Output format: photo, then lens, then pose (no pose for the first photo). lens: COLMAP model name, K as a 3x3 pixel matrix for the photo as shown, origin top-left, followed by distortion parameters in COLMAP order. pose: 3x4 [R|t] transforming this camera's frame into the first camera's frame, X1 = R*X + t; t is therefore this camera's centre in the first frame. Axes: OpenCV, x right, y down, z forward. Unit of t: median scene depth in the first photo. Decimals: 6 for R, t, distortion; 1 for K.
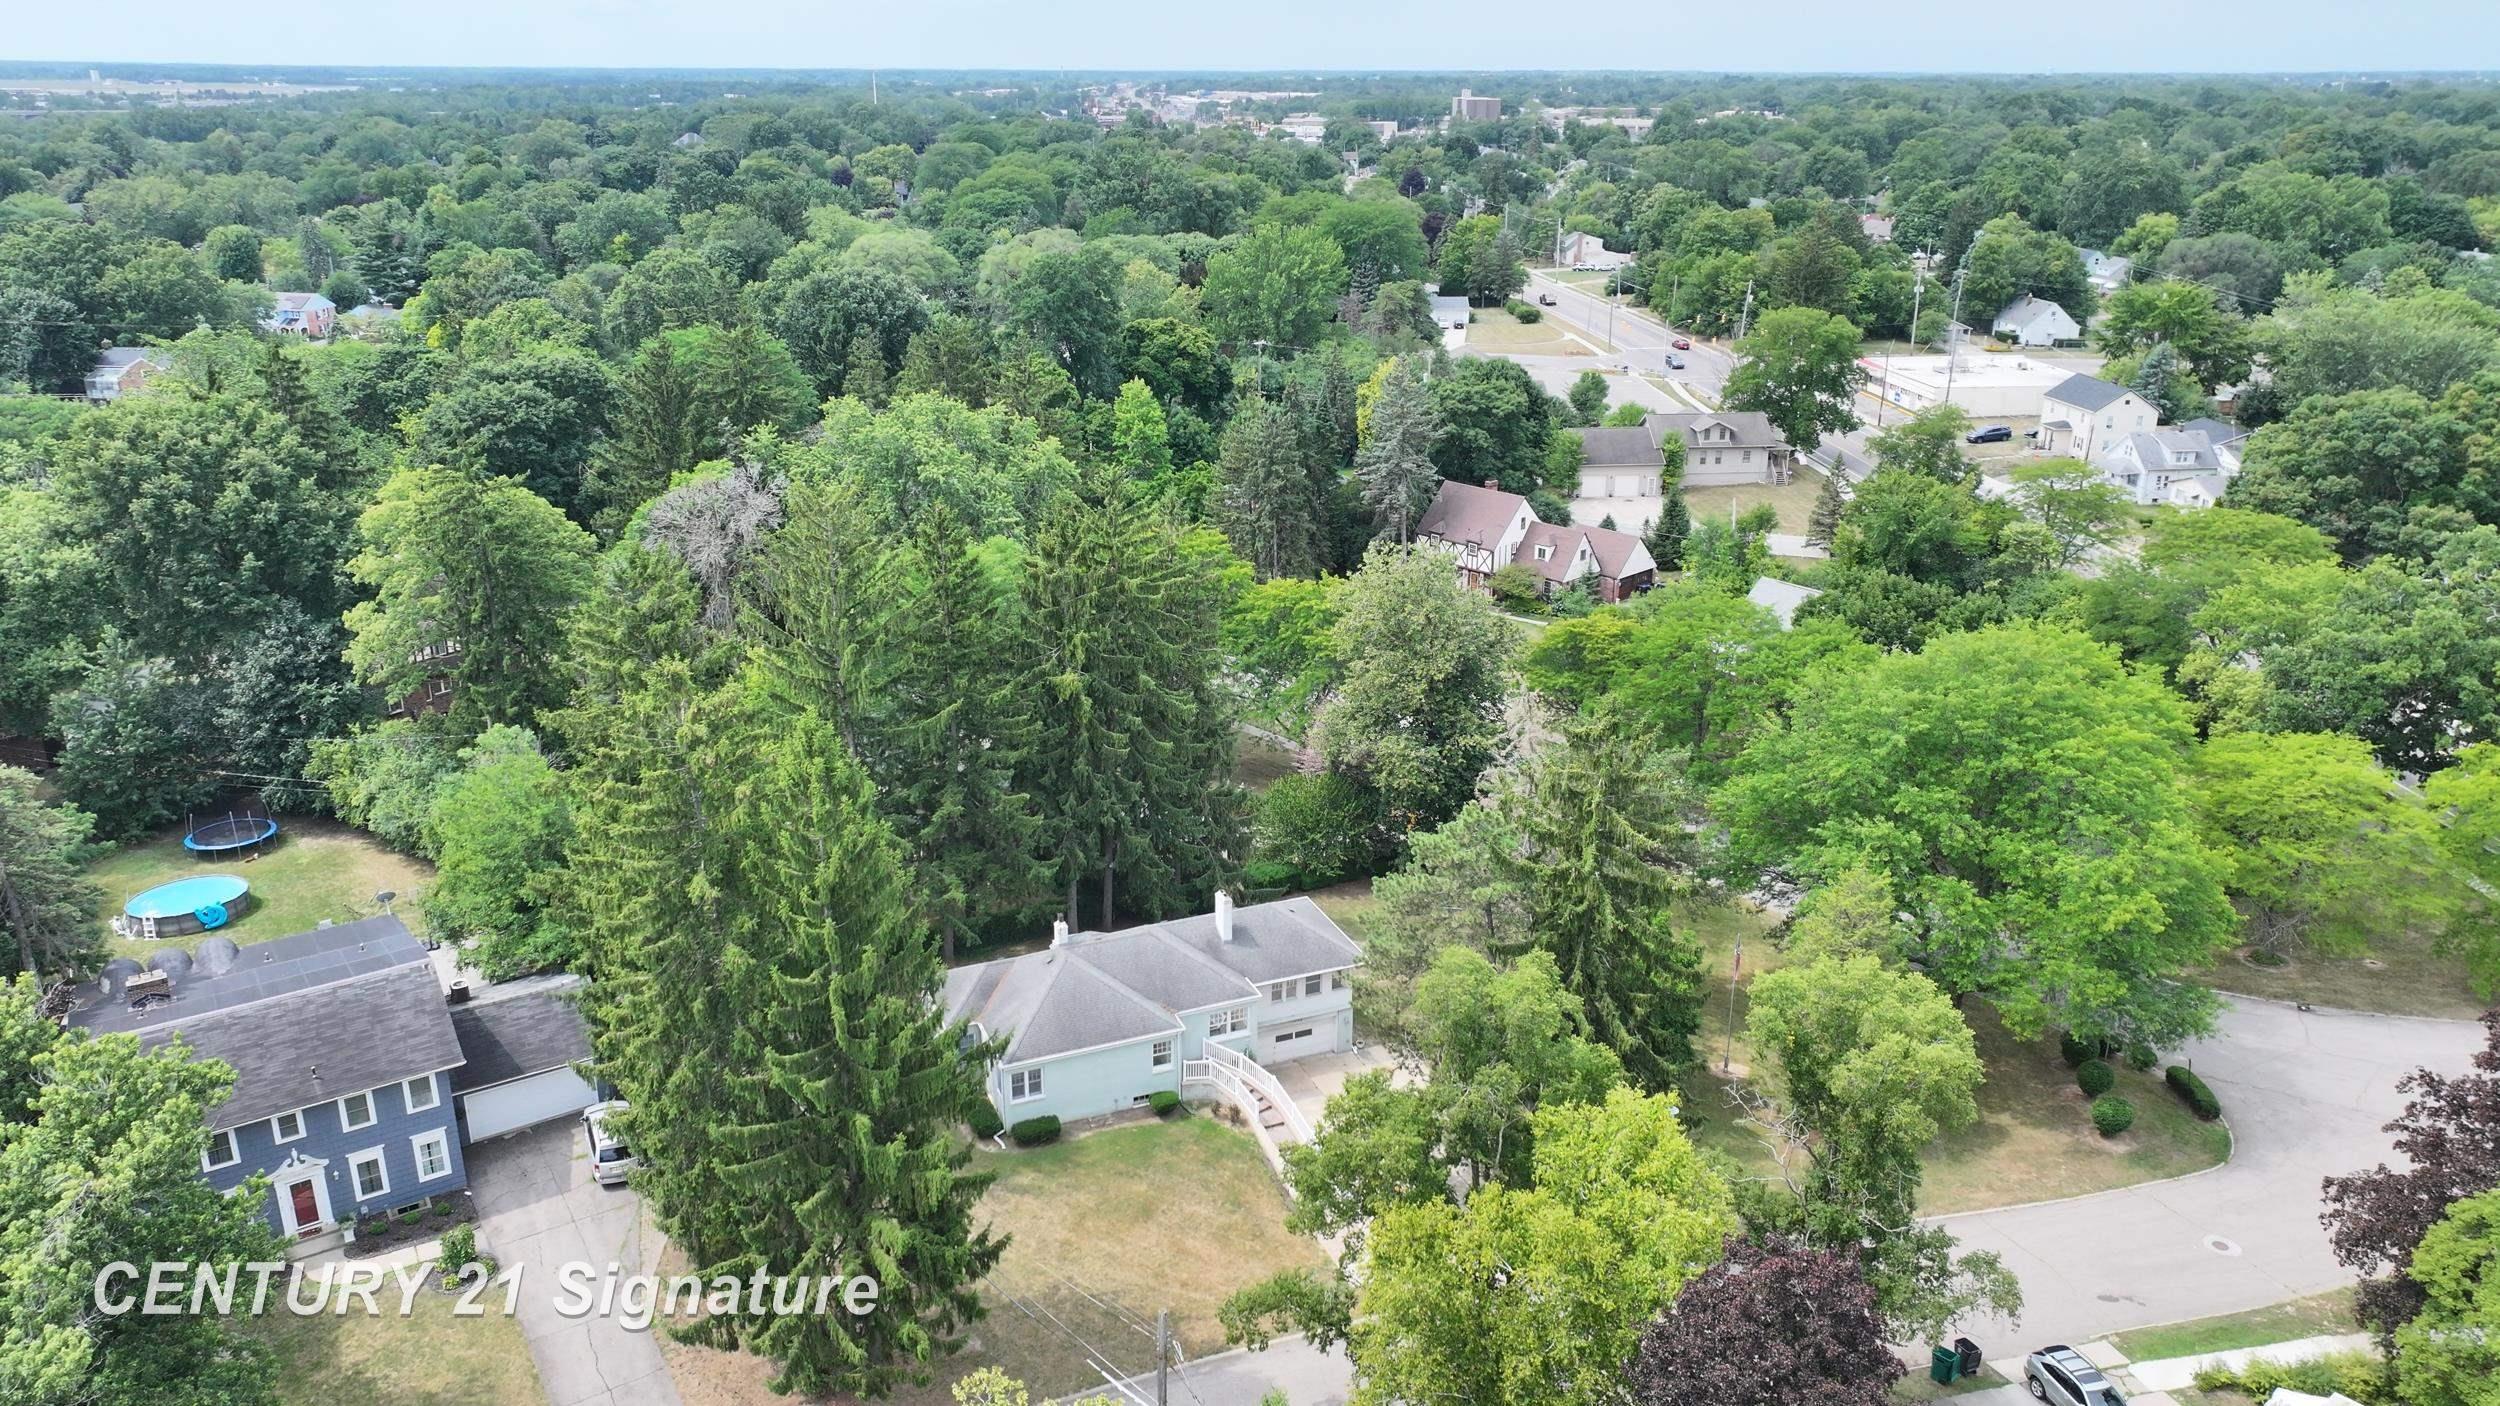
lens RADIAL K [[1759.5, 0, 1238.9], [0, 1759.5, 697.2], [0, 0, 1]] dist [0.006416, 0.004313]
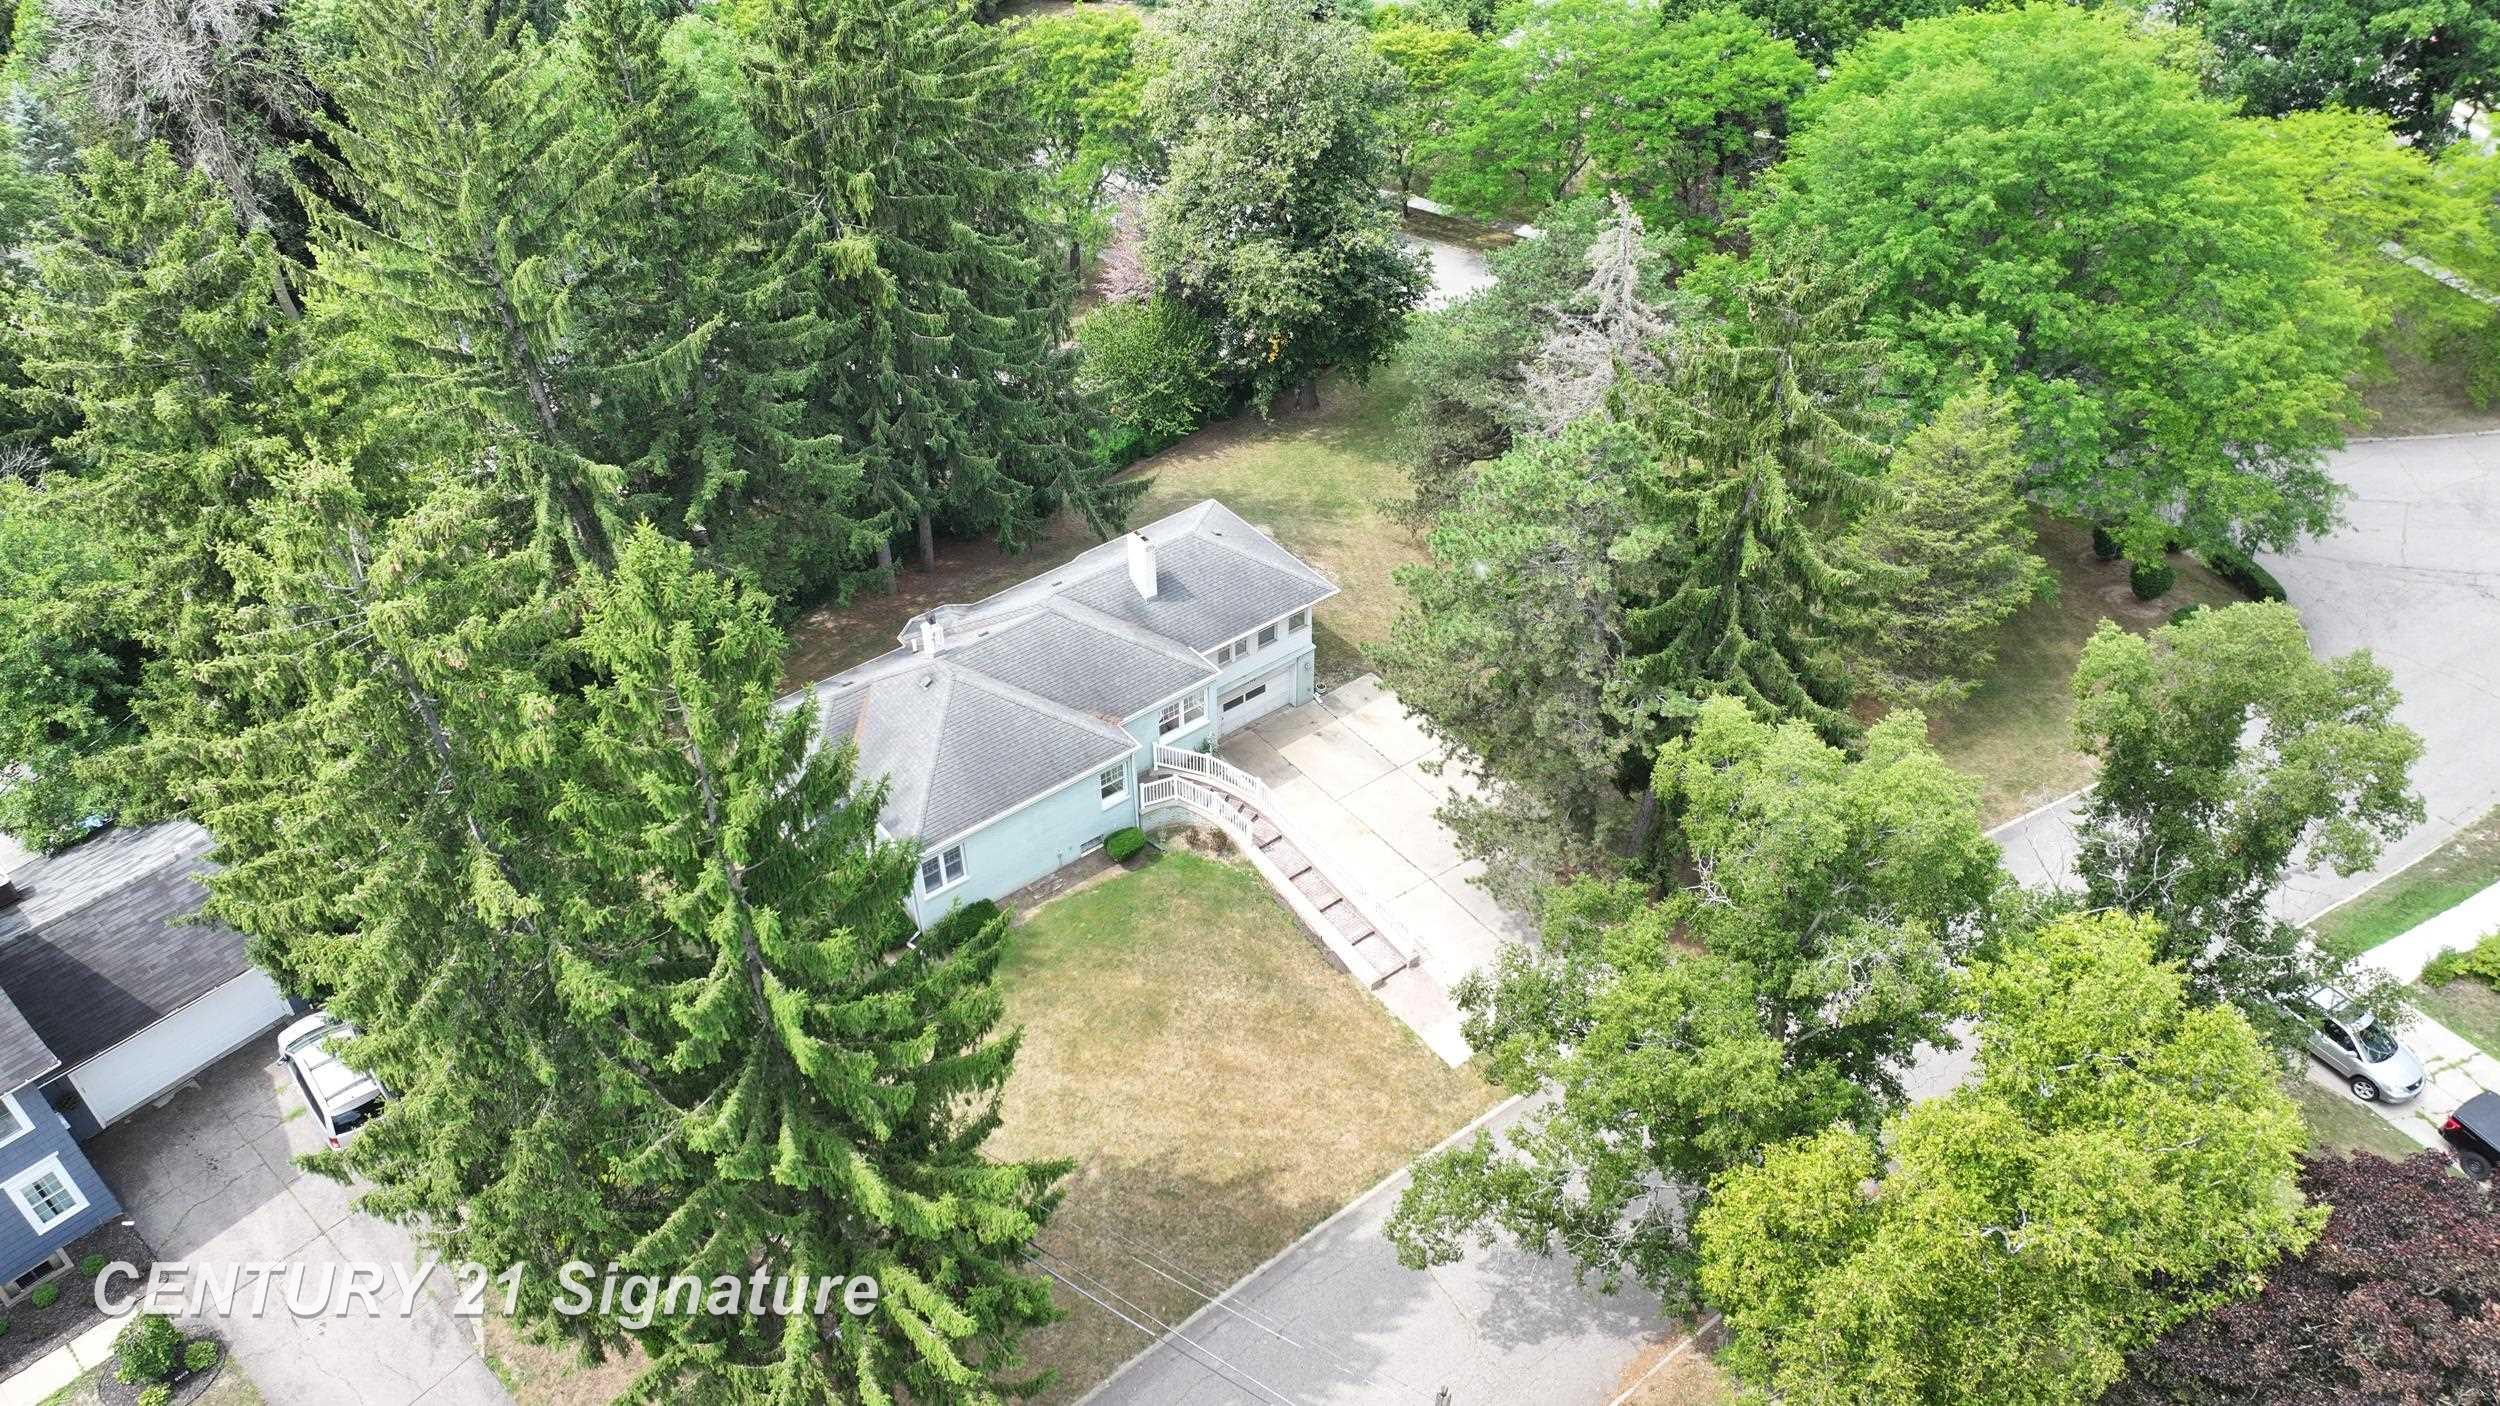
lens RADIAL K [[1761.9, 0, 1240.8], [0, 1761.9, 690.4], [0, 0, 1]] dist [0.017910, 0.003593]
pose [[0.965302, -0.171350, 0.197056, -0.121697], [0.096512, 0.935279, 0.340499, -0.069544], [-0.242647, -0.309666, 0.919364, 0.317271]]
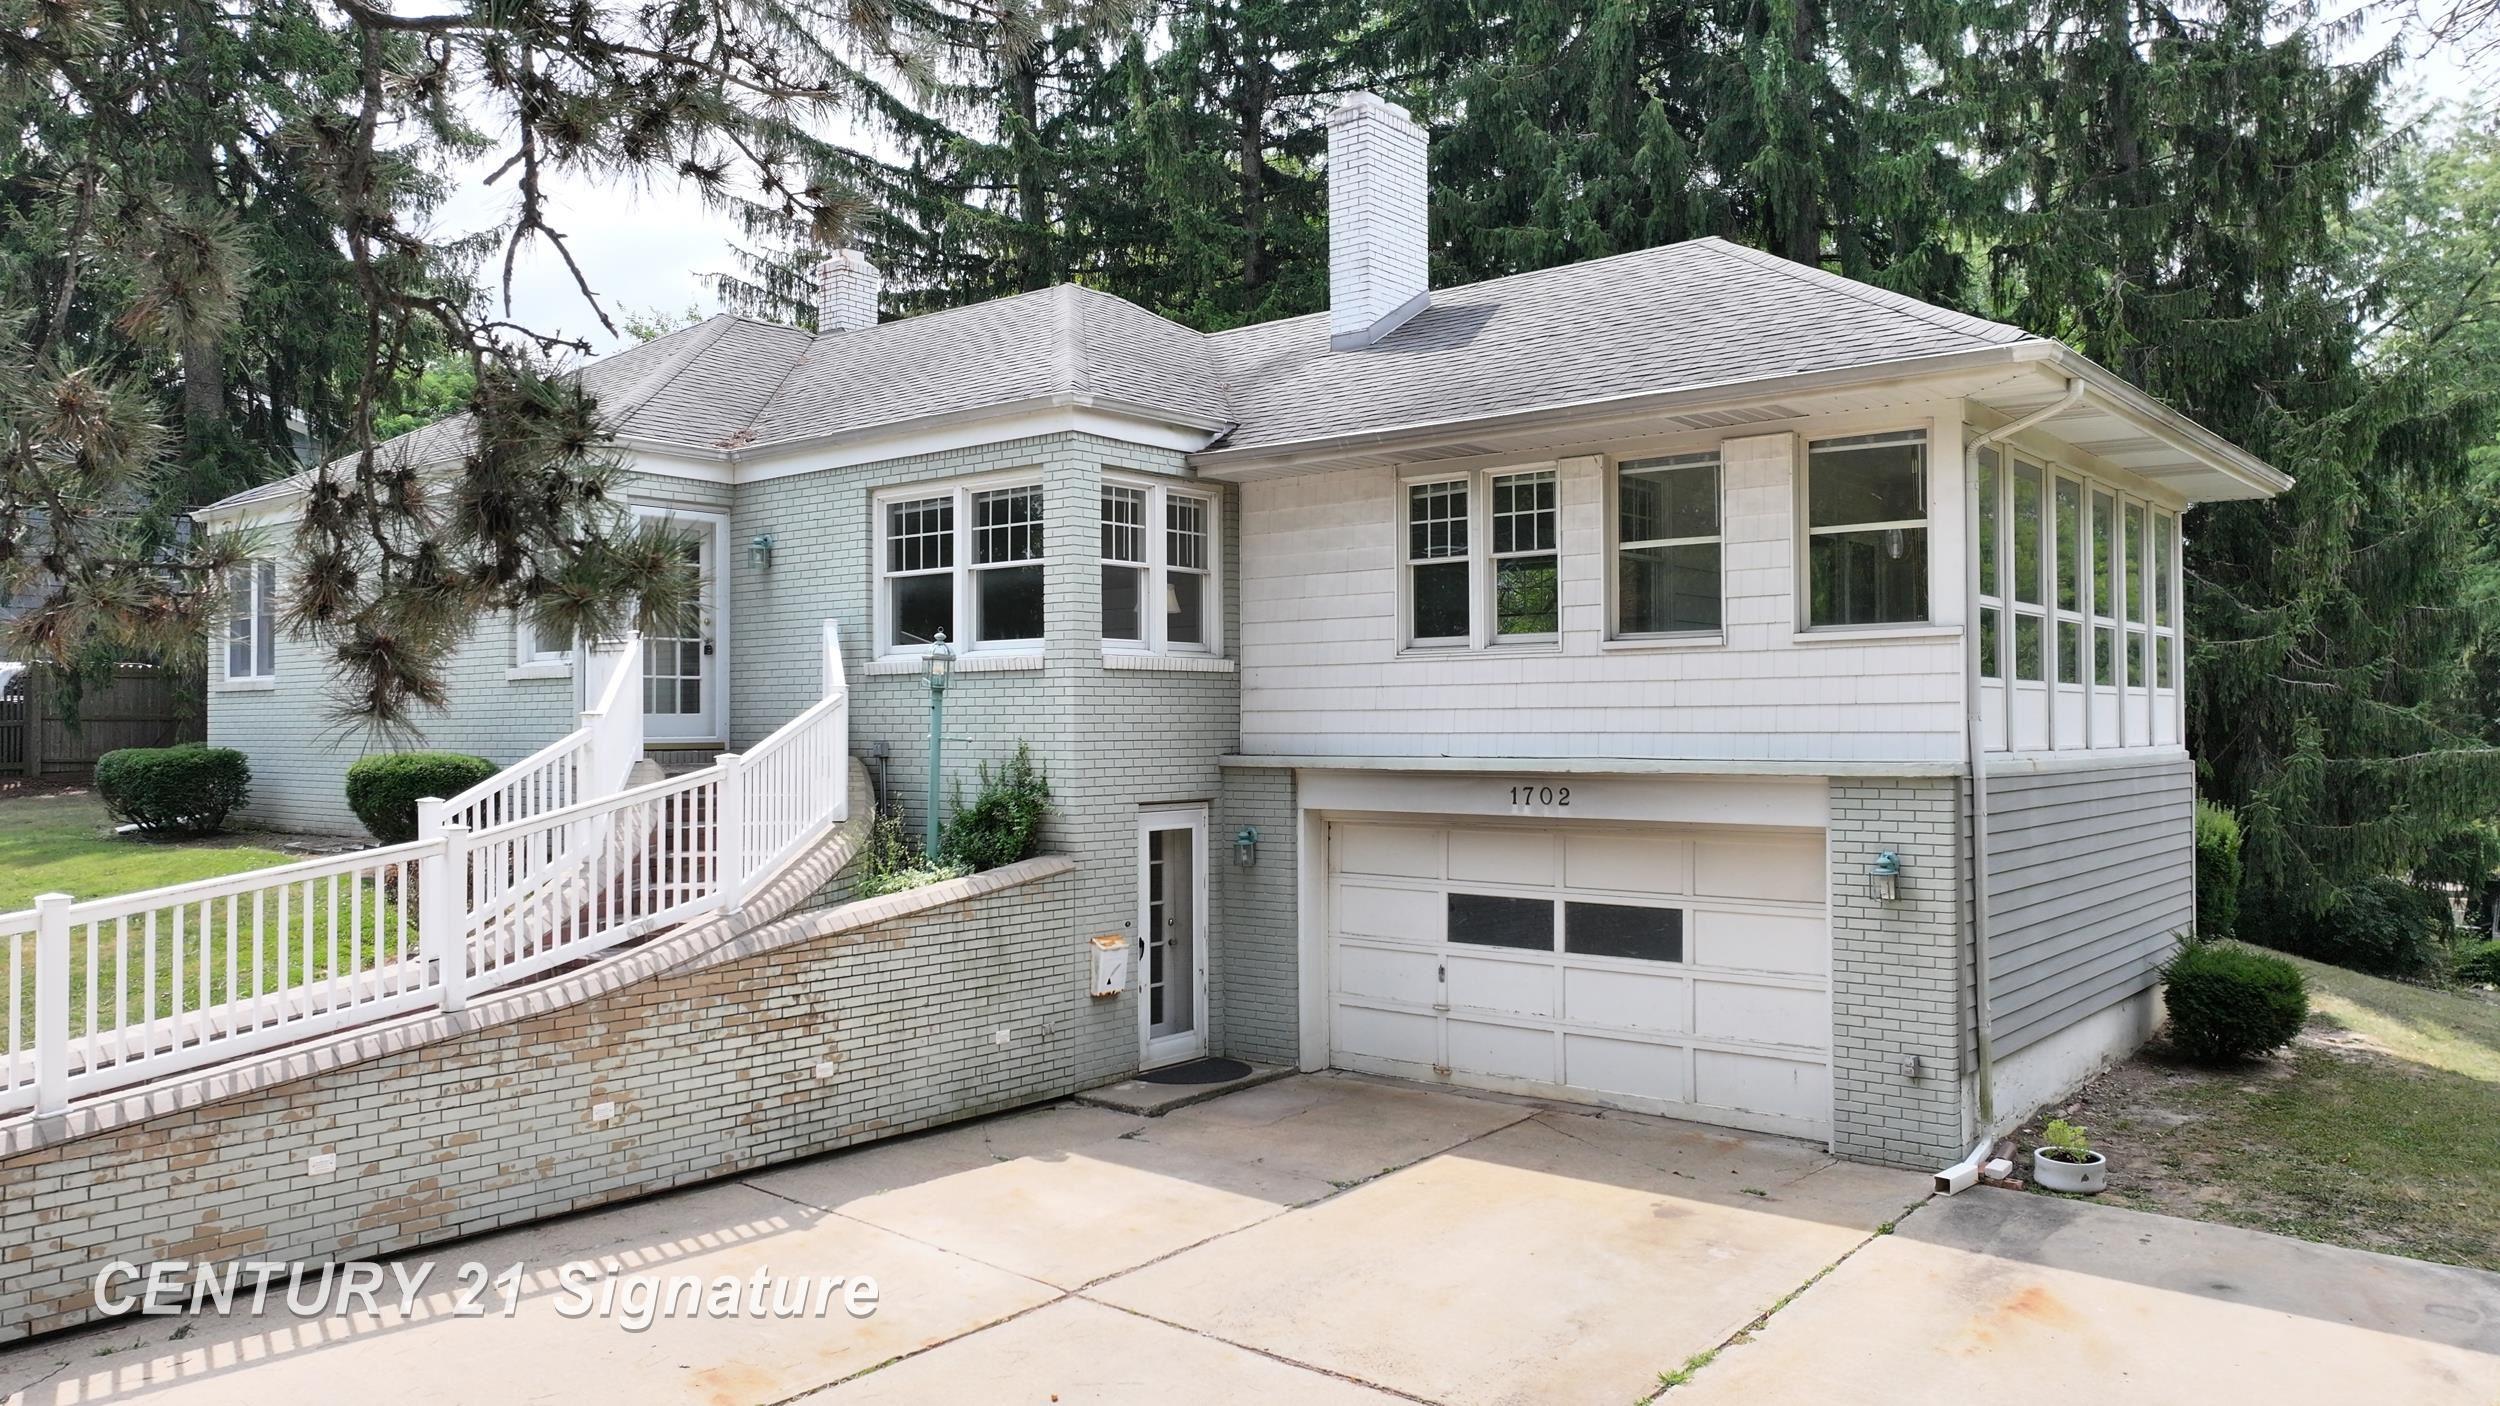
lens RADIAL K [[1759.5, 0, 1238.9], [0, 1759.5, 697.2], [0, 0, 1]] dist [0.006416, 0.004313]
pose [[0.464647, -0.015263, -0.885364, 0.158069], [-0.291816, 0.941358, -0.169376, 0.213519], [0.836030, 0.337063, 0.432946, 0.930129]]
